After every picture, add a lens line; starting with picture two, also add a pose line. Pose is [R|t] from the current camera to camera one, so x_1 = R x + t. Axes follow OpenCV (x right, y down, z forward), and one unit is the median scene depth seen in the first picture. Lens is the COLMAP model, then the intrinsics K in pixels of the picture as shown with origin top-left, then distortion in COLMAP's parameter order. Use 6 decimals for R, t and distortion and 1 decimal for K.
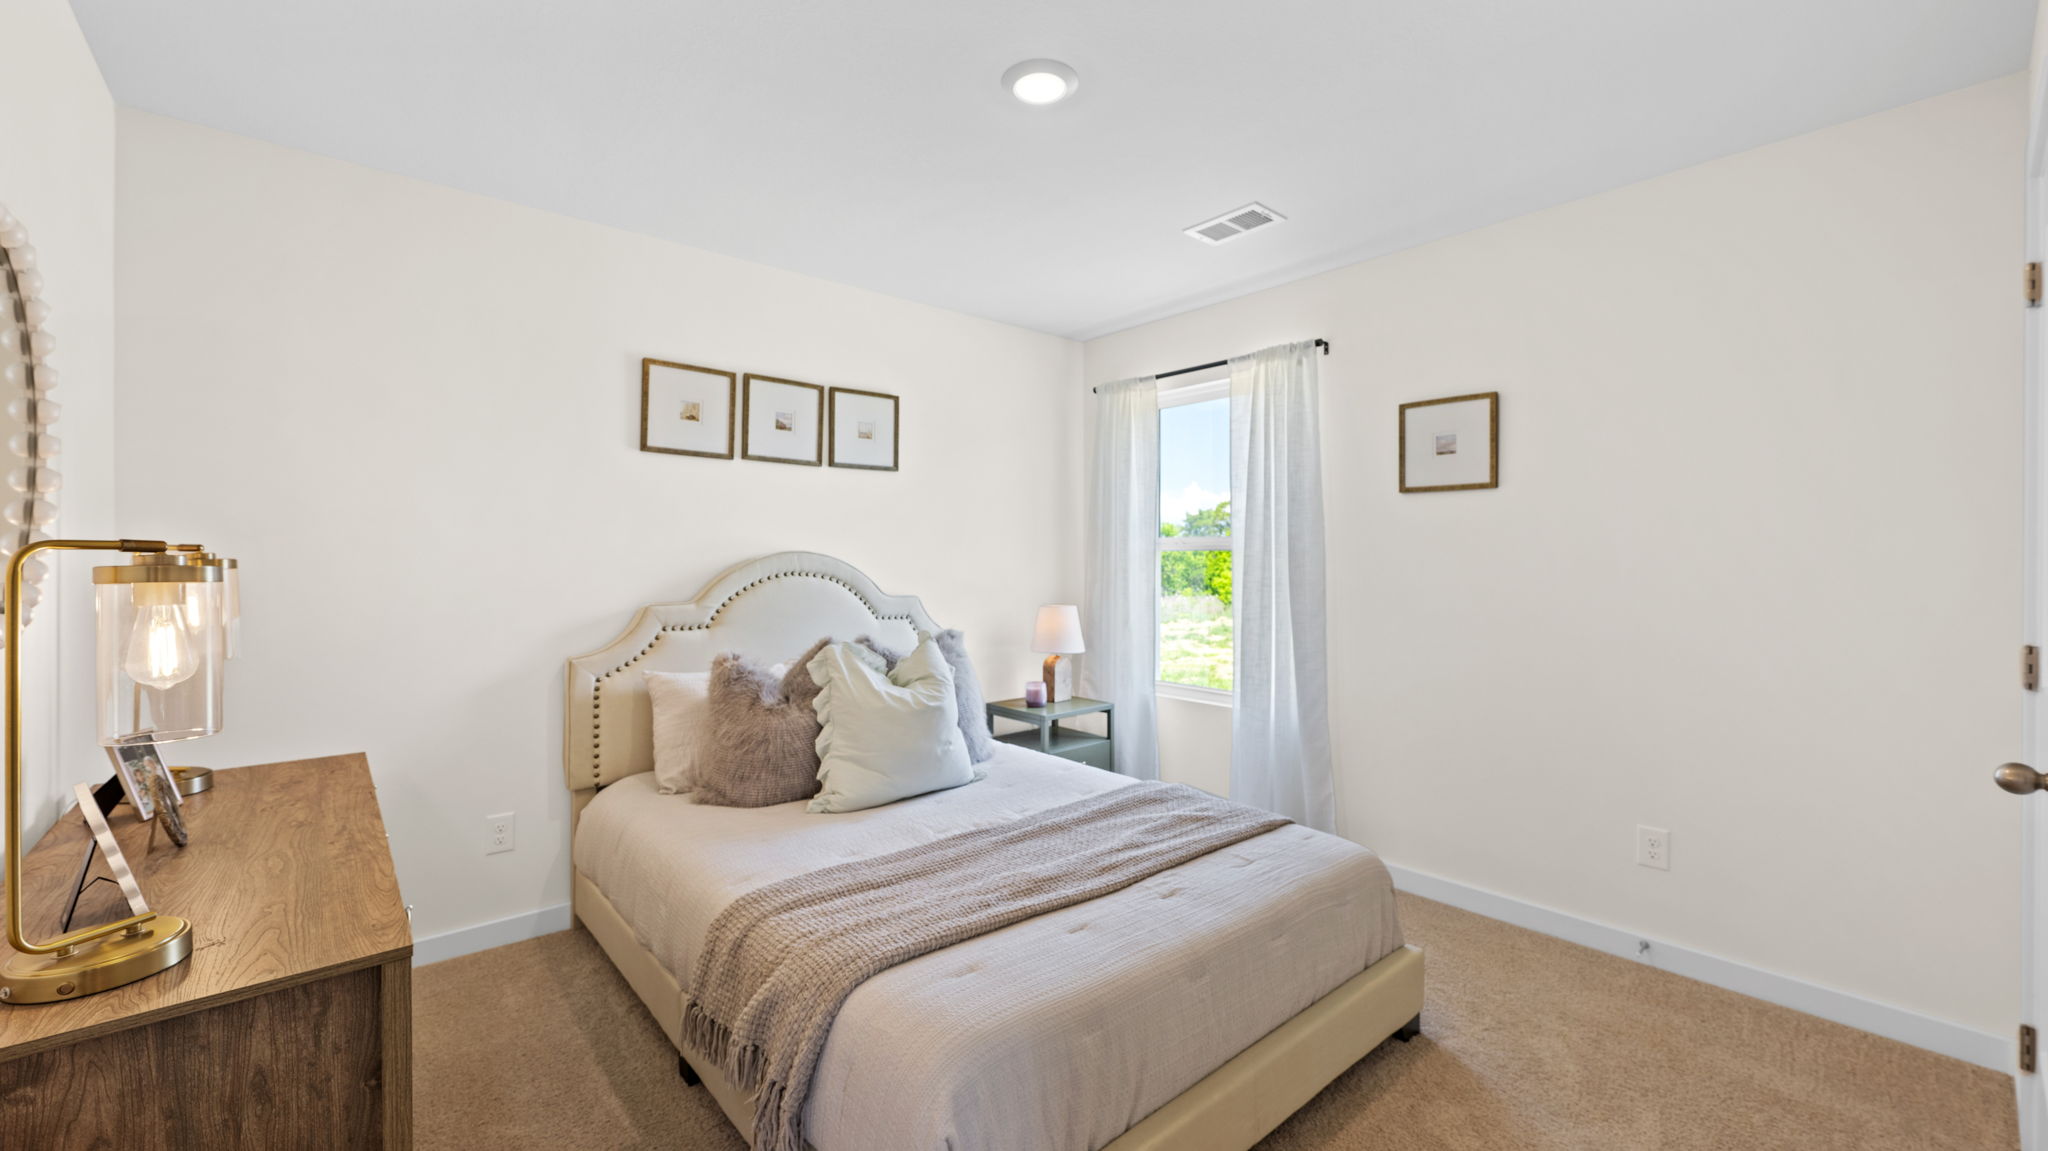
lens RADIAL K [[826.3, 0, 1017.5], [0, 826.3, 554.8], [0, 0, 1]] dist [-0.002273, -0.000059]
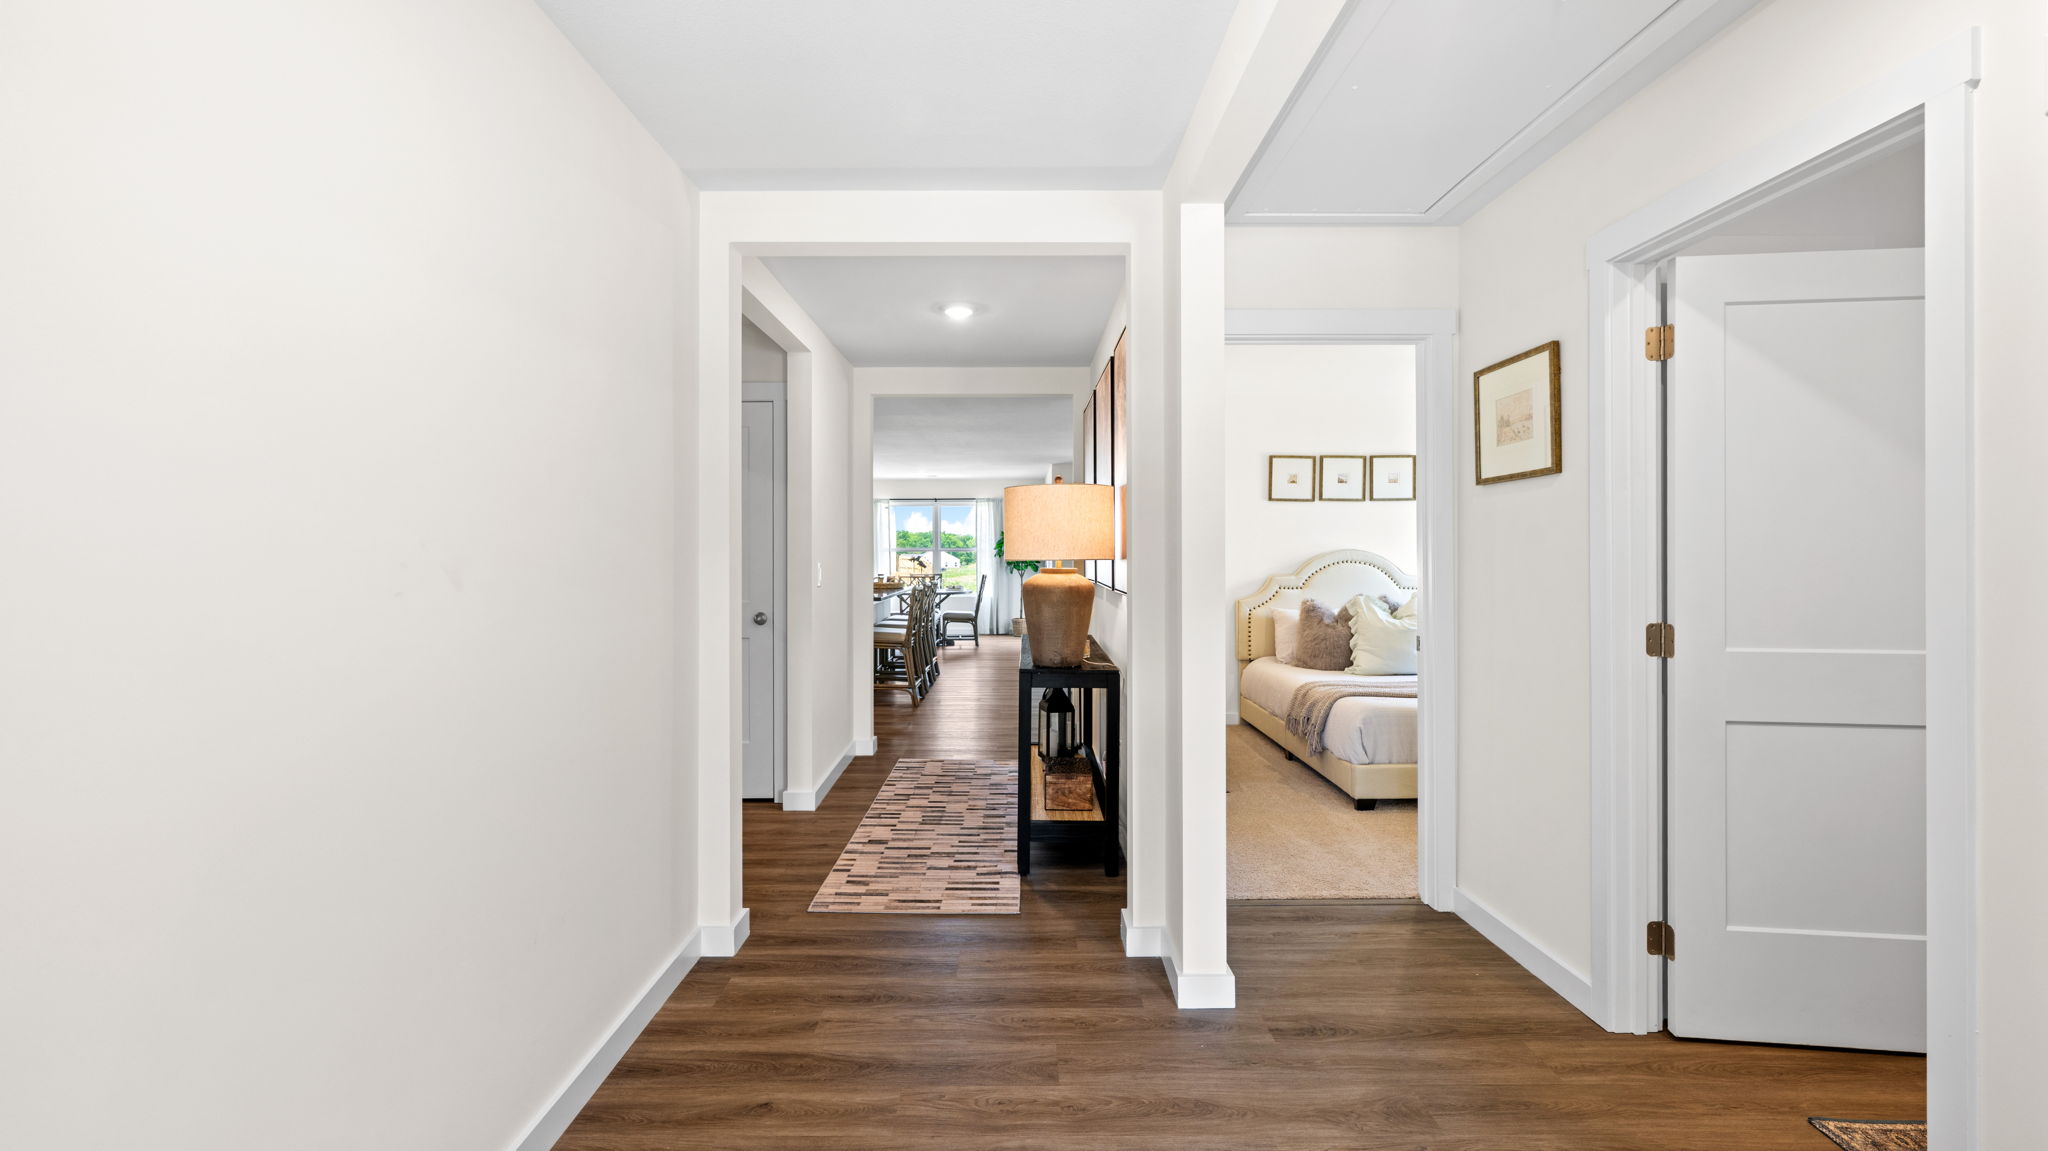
lens RADIAL K [[826.3, 0, 1017.5], [0, 826.3, 554.8], [0, 0, 1]] dist [-0.002273, -0.000059]
pose [[0.754338, 0.001153, -0.656486, 0.447523], [0.006761, 0.999932, 0.009525, -0.016870], [0.656452, -0.011624, 0.754278, -1.020511]]
